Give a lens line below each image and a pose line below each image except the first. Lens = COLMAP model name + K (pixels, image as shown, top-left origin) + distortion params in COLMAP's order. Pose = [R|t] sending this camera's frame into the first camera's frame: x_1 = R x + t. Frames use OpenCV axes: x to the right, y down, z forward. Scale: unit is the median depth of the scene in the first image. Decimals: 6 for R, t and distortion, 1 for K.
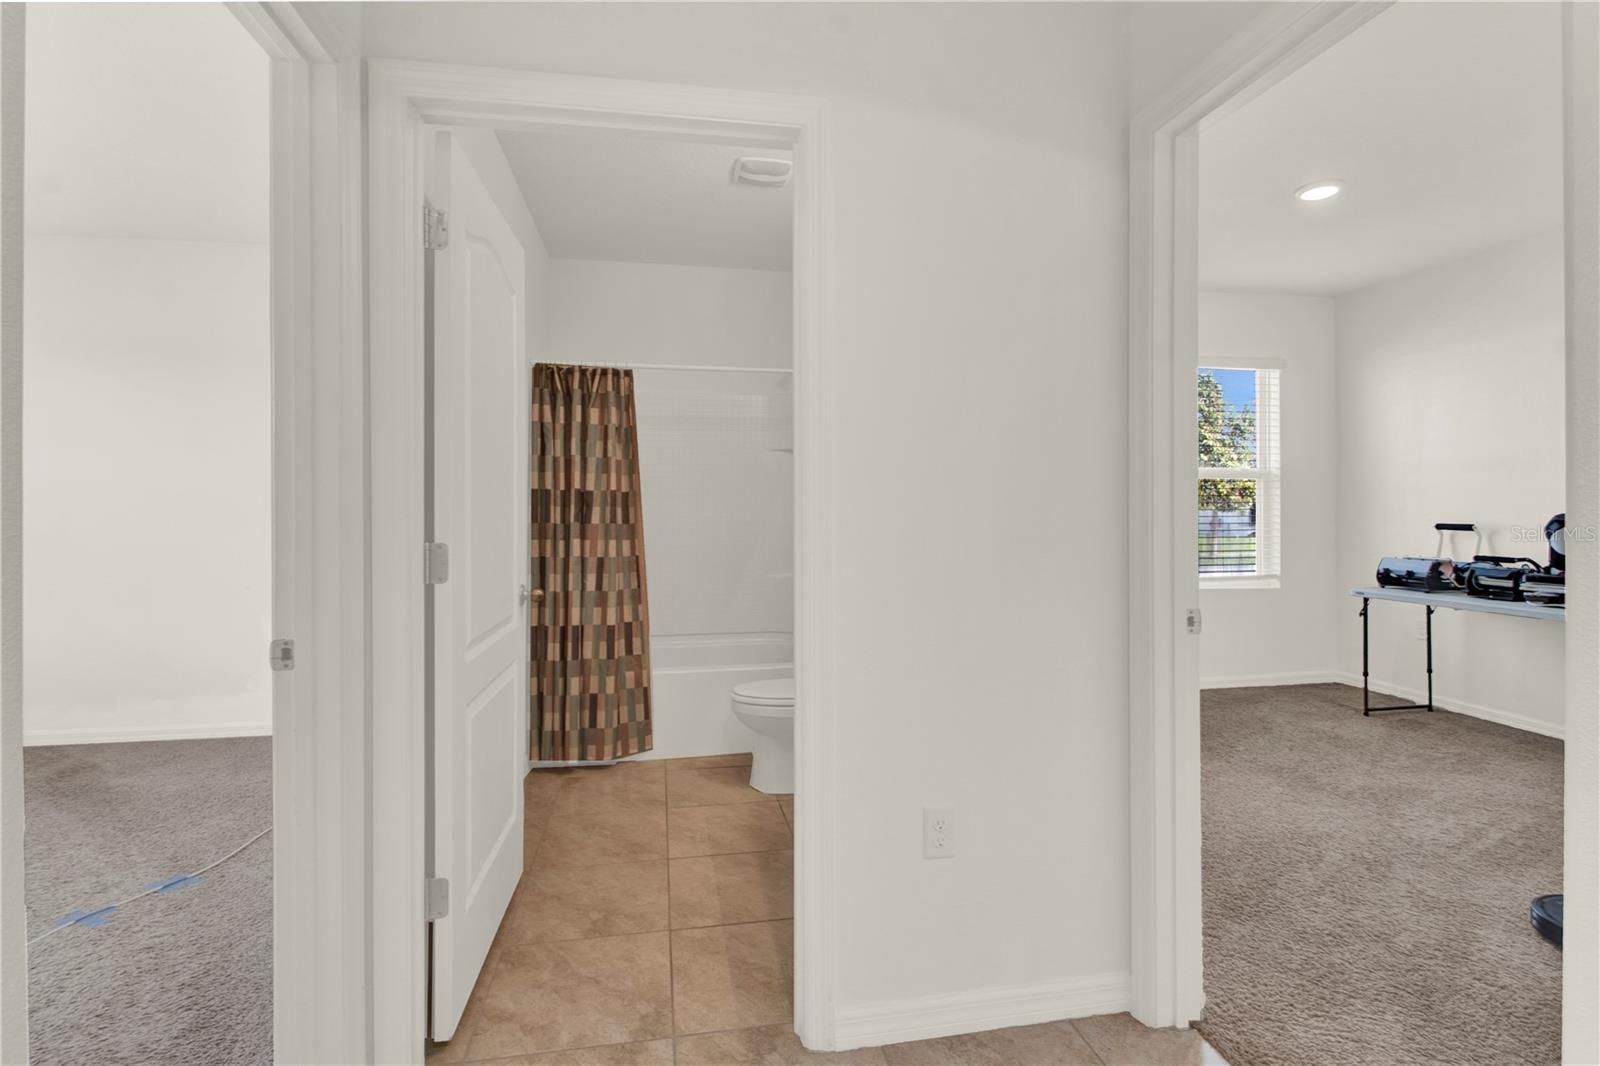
lens RADIAL K [[757.1, 0, 822.9], [0, 757.1, 515.0], [0, 0, 1]] dist [0.012072, -0.018284]
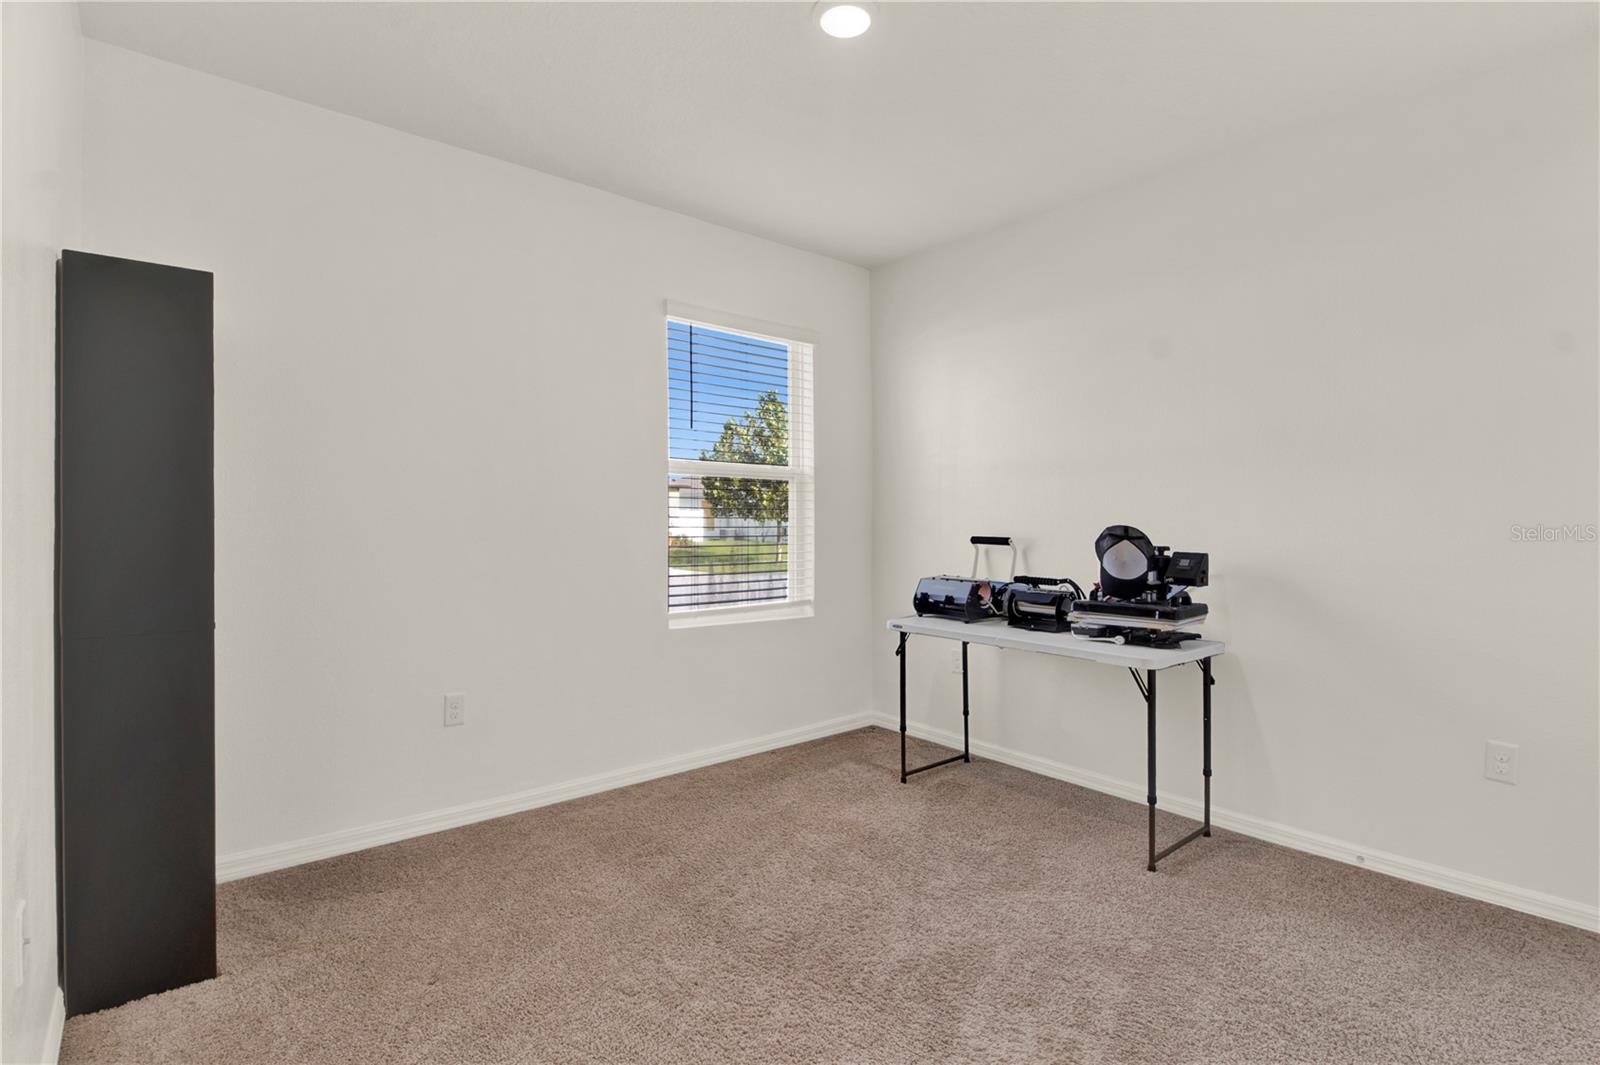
lens RADIAL K [[778.4, 0, 794.3], [0, 778.4, 527.8], [0, 0, 1]] dist [0.010147, -0.017831]
pose [[0.881318, -0.000130, 0.472523, 0.300851], [-0.001759, 0.999992, 0.003556, -0.001136], [-0.472520, -0.003965, 0.881311, 0.438007]]
